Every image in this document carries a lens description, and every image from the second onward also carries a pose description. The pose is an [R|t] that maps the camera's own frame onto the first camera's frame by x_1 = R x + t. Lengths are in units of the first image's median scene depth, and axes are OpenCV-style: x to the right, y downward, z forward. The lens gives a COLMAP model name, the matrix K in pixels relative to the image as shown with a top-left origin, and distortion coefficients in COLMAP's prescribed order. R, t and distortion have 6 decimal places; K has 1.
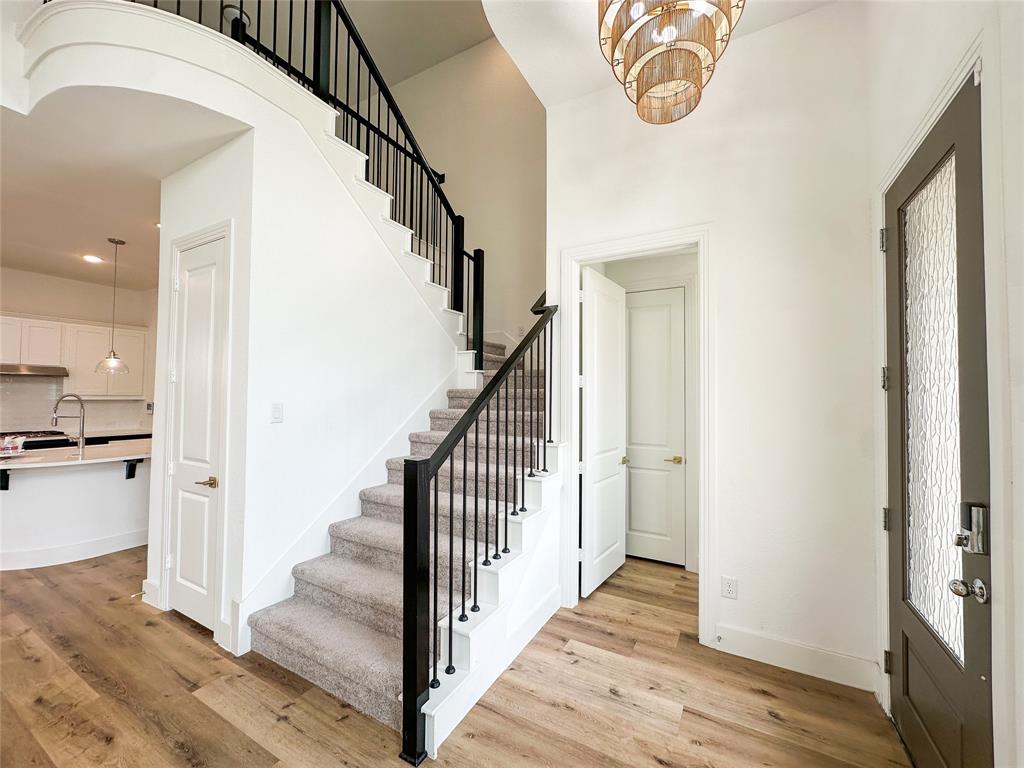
lens RADIAL K [[411.1, 0, 513.3], [0, 411.1, 381.4], [0, 0, 1]] dist [0.001097, 0.000240]
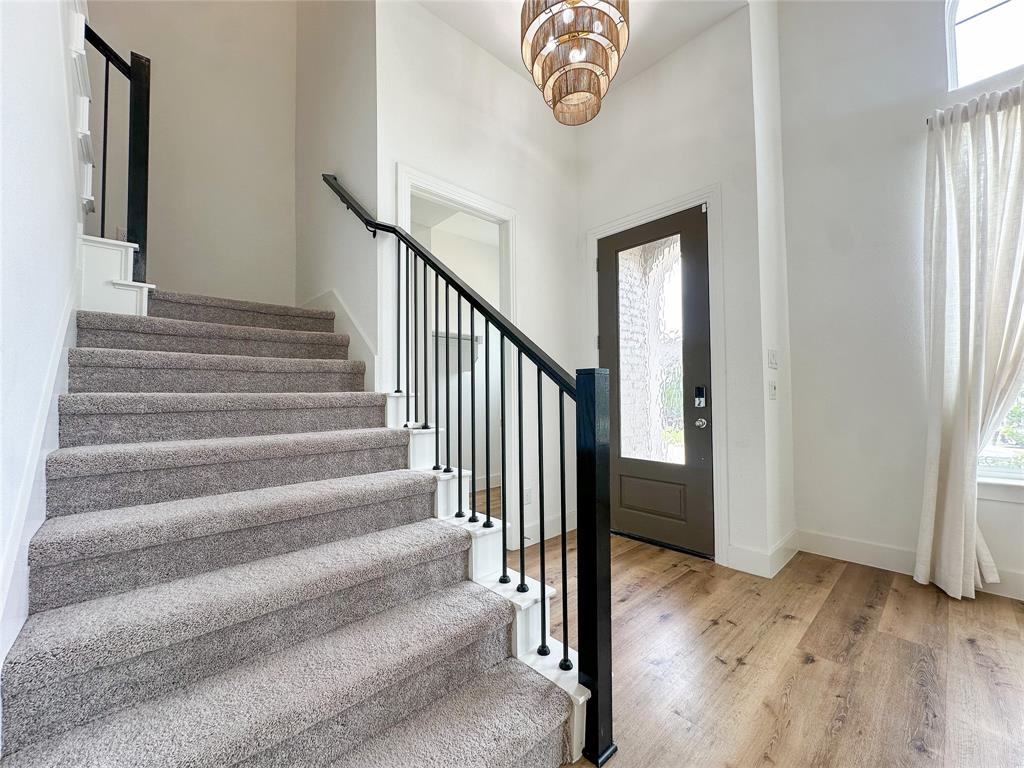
lens RADIAL K [[411.1, 0, 513.3], [0, 411.1, 381.4], [0, 0, 1]] dist [0.001097, 0.000240]
pose [[0.313303, 0.022287, 0.949392, -0.553243], [-0.015568, 0.999711, -0.018331, 0.124220], [-0.949525, -0.009037, 0.313560, 0.486640]]
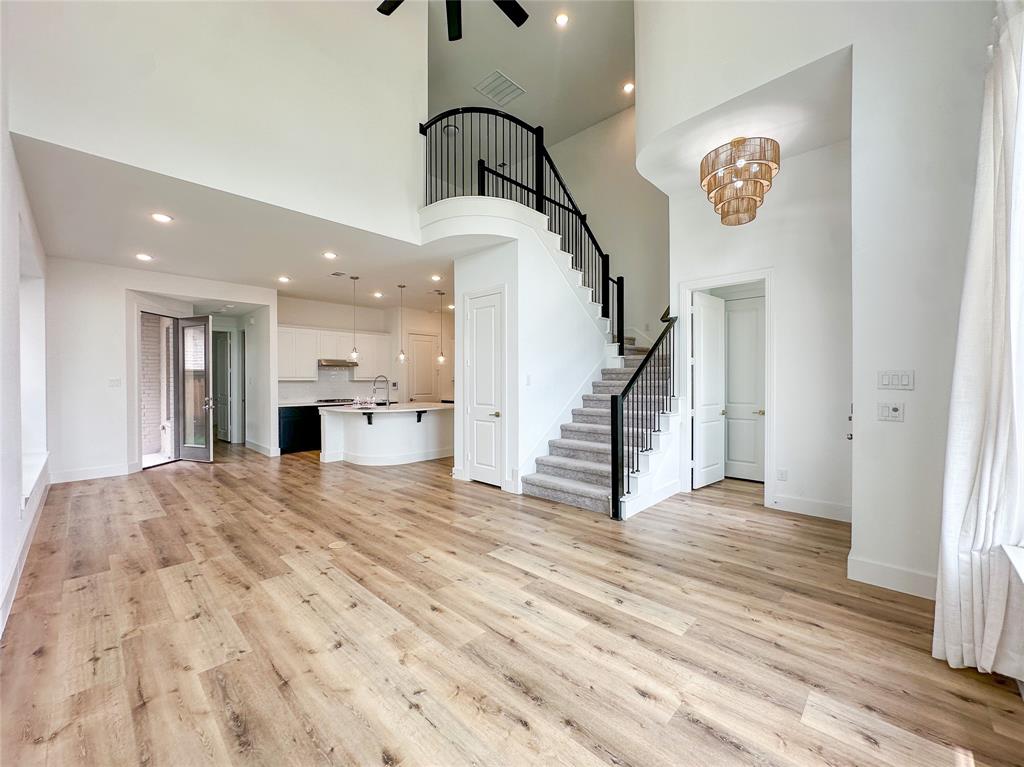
lens RADIAL K [[411.1, 0, 513.3], [0, 411.1, 380.9], [0, 0, 1]] dist [0.001097, 0.000240]
pose [[0.967618, -0.009466, -0.252243, -0.113376], [0.018042, 0.999334, 0.031709, 0.012972], [0.251774, -0.035233, 0.967144, -0.763294]]
